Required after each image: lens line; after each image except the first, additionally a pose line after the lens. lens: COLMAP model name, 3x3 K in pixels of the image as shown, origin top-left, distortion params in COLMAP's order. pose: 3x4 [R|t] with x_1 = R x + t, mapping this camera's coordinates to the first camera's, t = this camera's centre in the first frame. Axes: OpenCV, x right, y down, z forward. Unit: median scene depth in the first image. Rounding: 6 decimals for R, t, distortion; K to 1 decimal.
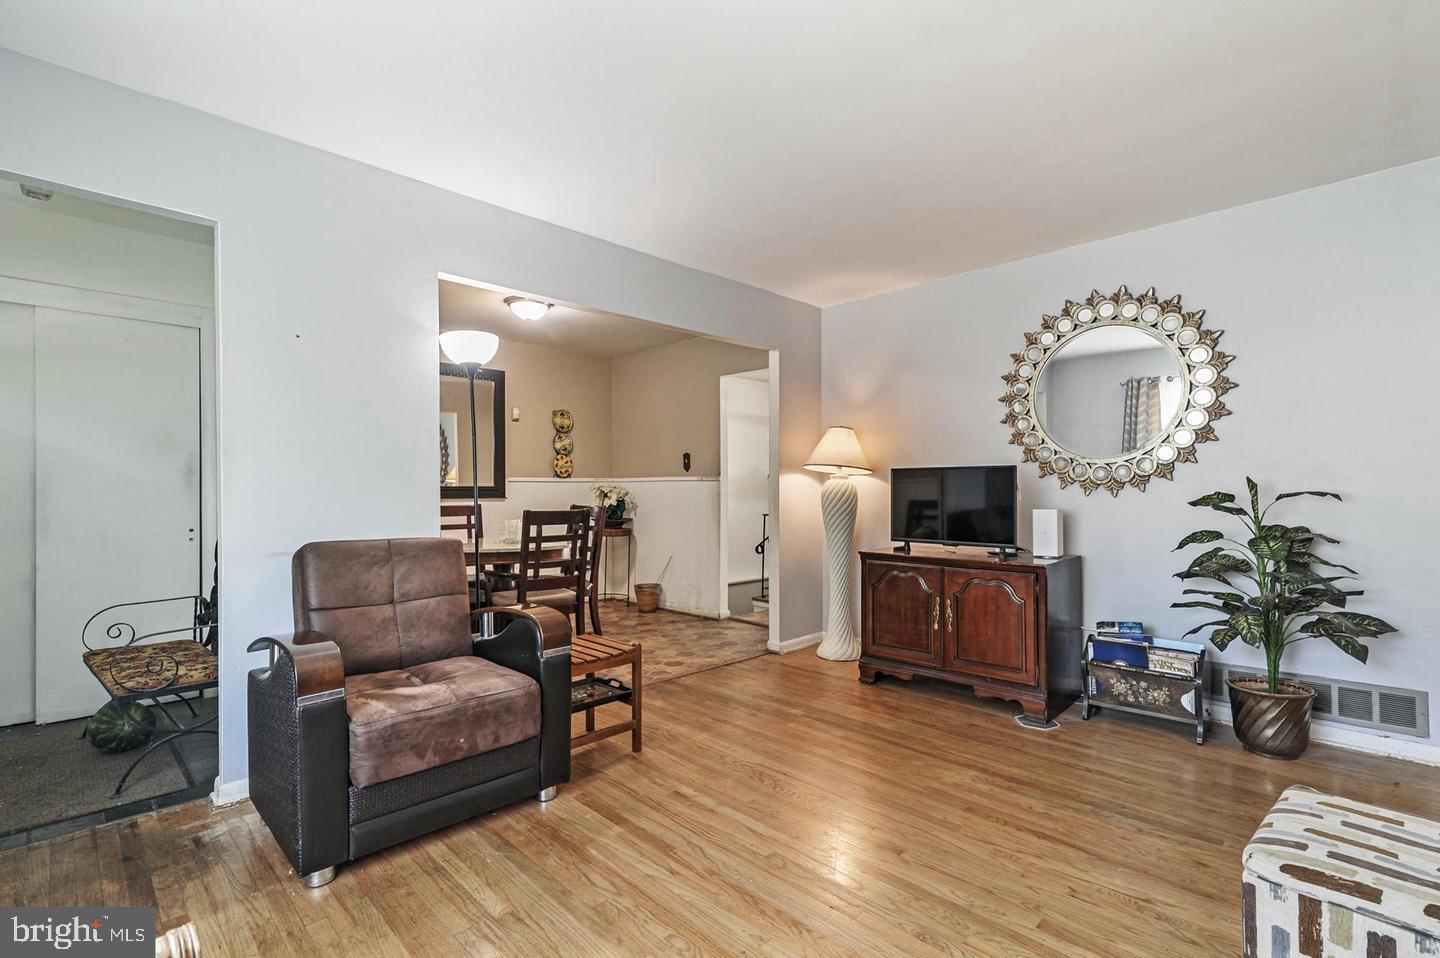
lens RADIAL K [[663.8, 0, 716.9], [0, 663.8, 490.8], [0, 0, 1]] dist [0.018438, 0.000310]
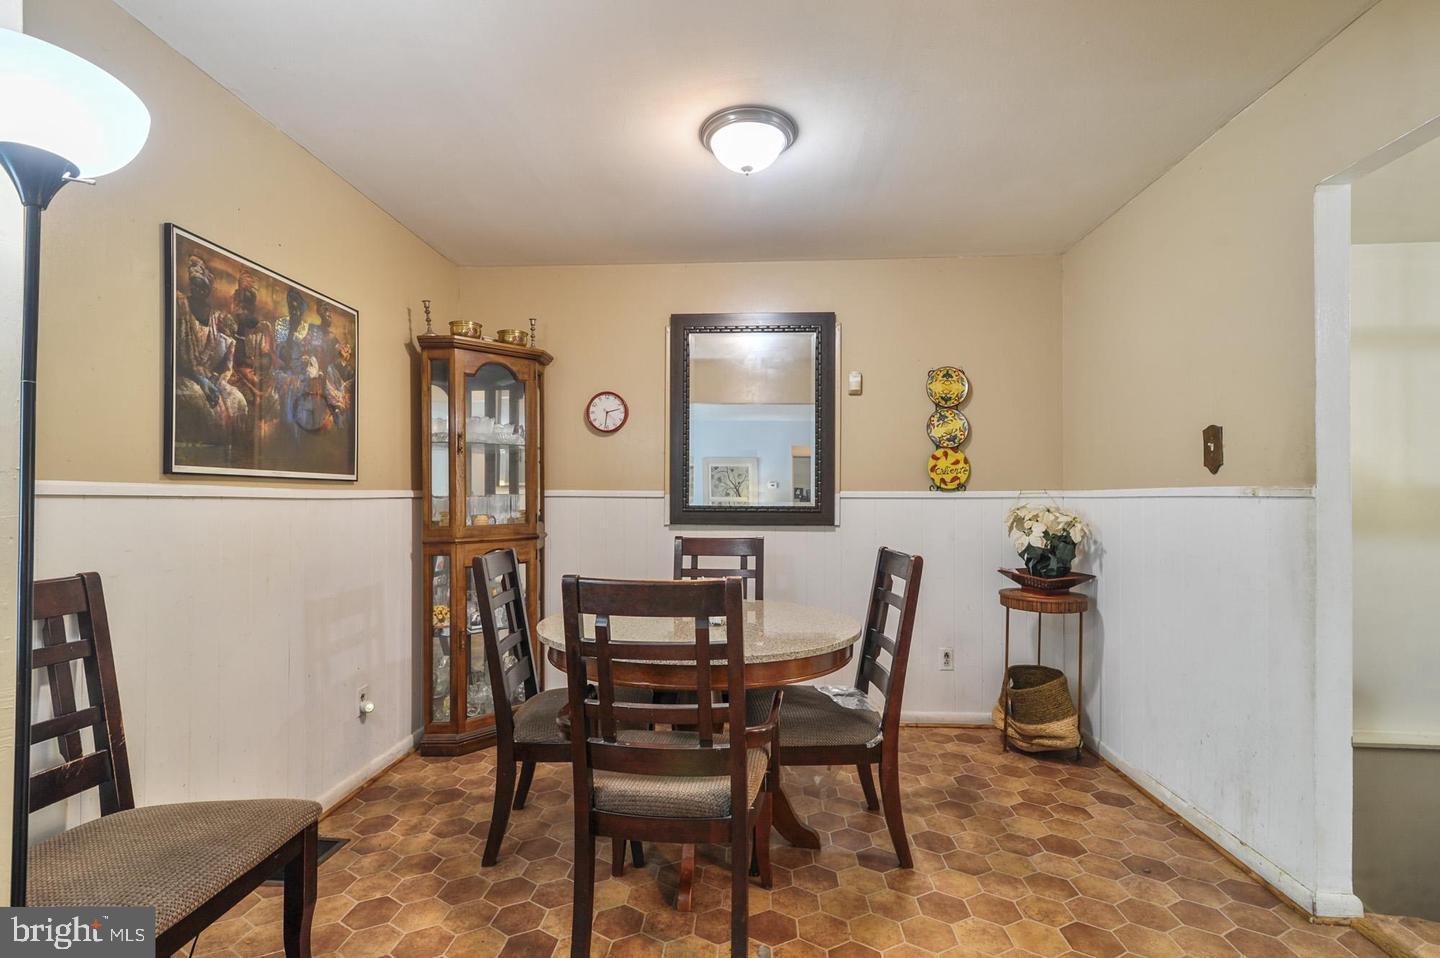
lens RADIAL K [[663.8, 0, 731.9], [0, 663.8, 488.3], [0, 0, 1]] dist [0.018438, 0.000310]
pose [[0.670602, -0.007991, -0.741774, 0.056058], [-0.004845, 0.999873, -0.015151, -0.012399], [0.741802, 0.013754, 0.670478, 0.503485]]
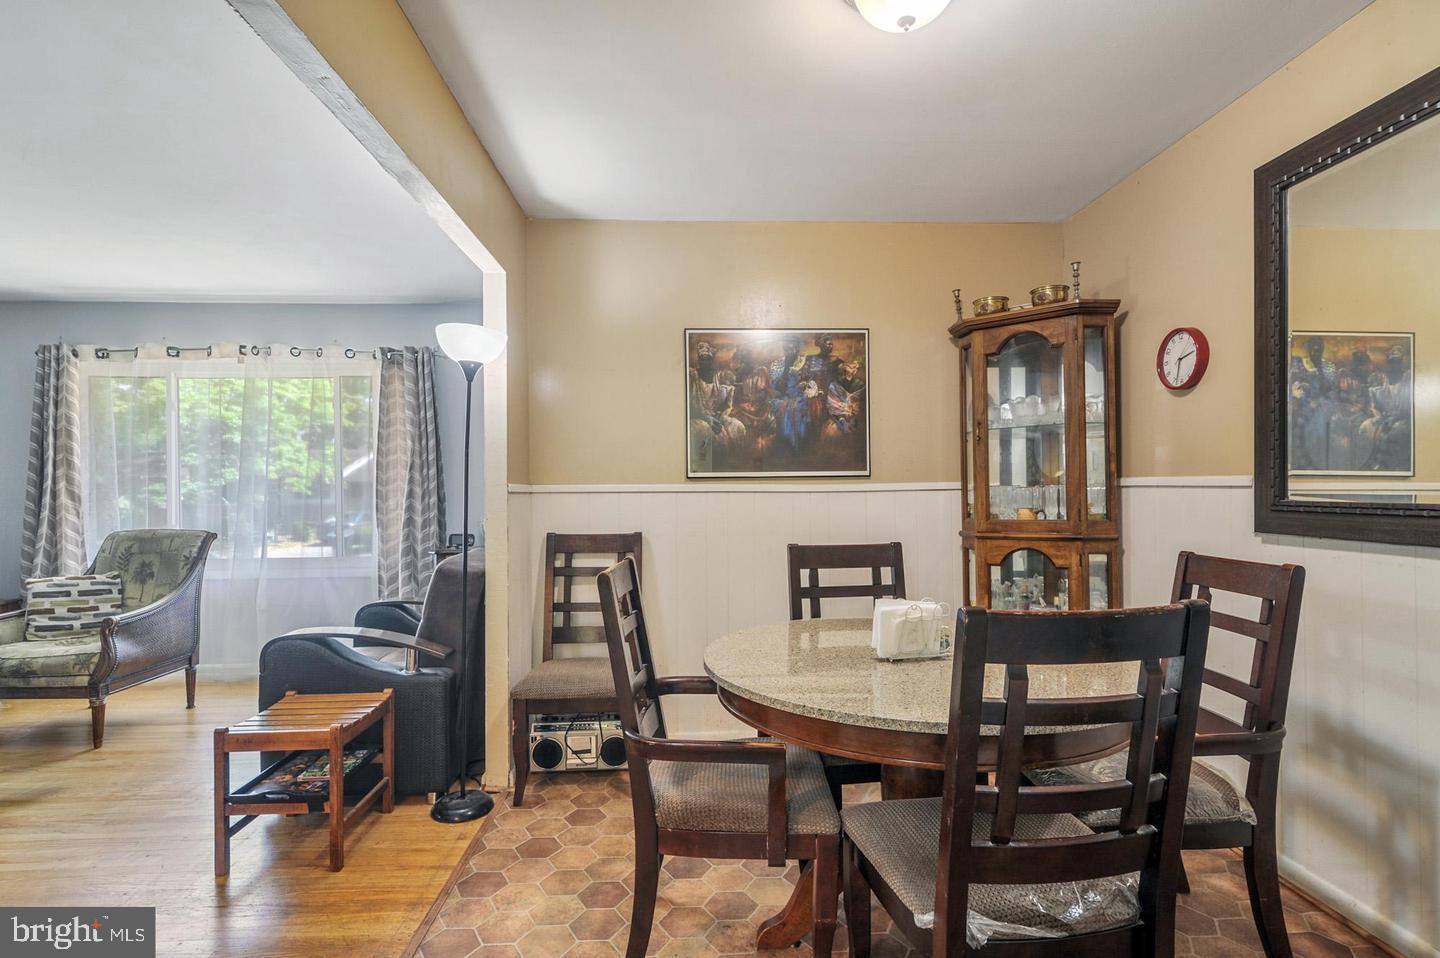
lens RADIAL K [[715.1, 0, 716.5], [0, 715.1, 483.6], [0, 0, 1]] dist [0.010672, -0.003306]
pose [[-0.676874, 0.002877, -0.736093, 0.042646], [0.009834, 0.999938, -0.005135, -0.015425], [0.736033, -0.010714, -0.676861, 0.907645]]
